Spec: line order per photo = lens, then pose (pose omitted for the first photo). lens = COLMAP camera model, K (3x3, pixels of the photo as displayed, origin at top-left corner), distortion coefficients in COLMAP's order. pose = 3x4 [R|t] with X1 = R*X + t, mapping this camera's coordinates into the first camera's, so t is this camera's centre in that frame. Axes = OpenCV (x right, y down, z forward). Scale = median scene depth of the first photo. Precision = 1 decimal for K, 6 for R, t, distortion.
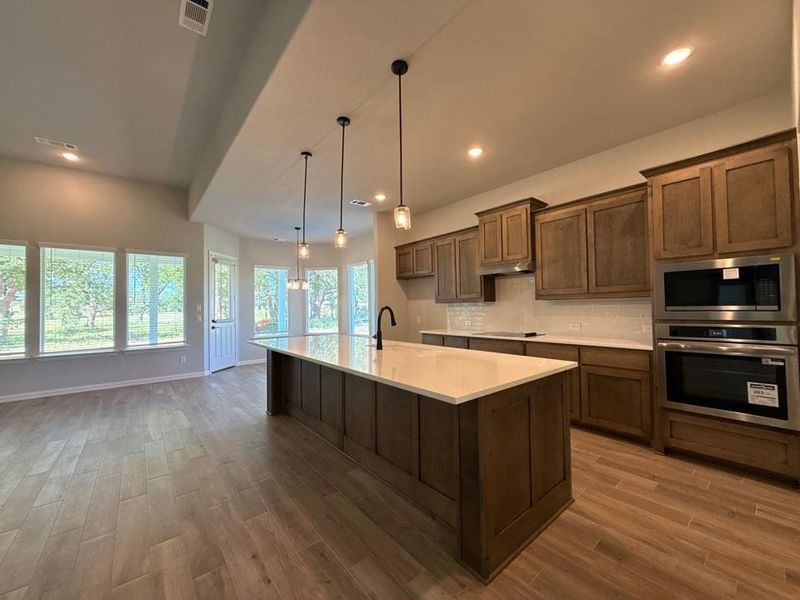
lens RADIAL K [[318.1, 0, 401.7], [0, 318.1, 300.6], [0, 0, 1]] dist [-0.001294, 0.000891]
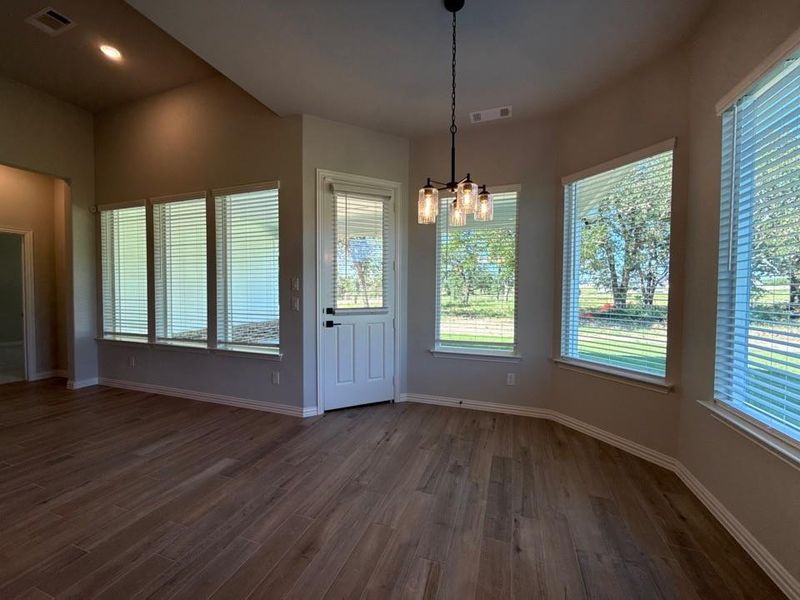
lens RADIAL K [[318.1, 0, 397.6], [0, 318.1, 300.6], [0, 0, 1]] dist [-0.001294, 0.000891]
pose [[0.507808, 0.045945, -0.860244, -0.191680], [0.004410, 0.998425, 0.055929, 0.036895], [0.861459, -0.032195, 0.506805, 1.544787]]
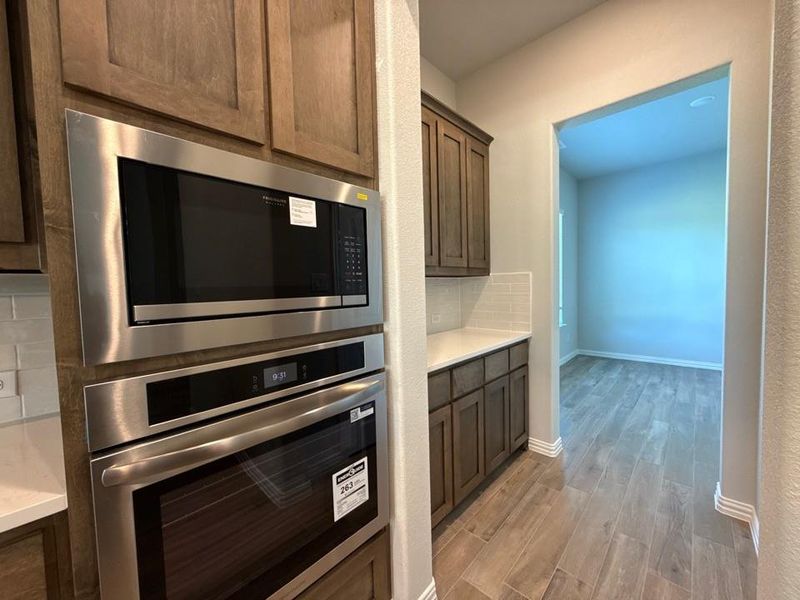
lens RADIAL K [[318.1, 0, 397.6], [0, 318.1, 300.6], [0, 0, 1]] dist [-0.001294, 0.000891]
pose [[-0.124242, -0.028120, 0.991853, 0.421422], [0.006908, 0.999550, 0.029204, 0.006732], [-0.992228, 0.010480, -0.123992, 0.613692]]
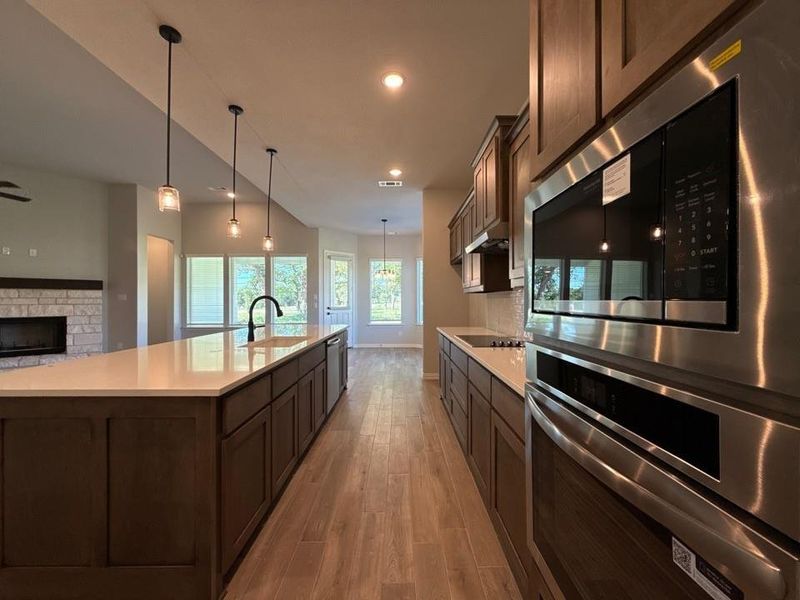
lens RADIAL K [[318.1, 0, 399.5], [0, 318.1, 299.4], [0, 0, 1]] dist [-0.001294, 0.000891]
pose [[0.773725, 0.012905, -0.633390, 0.698826], [0.002973, 0.999708, 0.024000, 0.006045], [0.633514, -0.020452, 0.773461, 0.440865]]
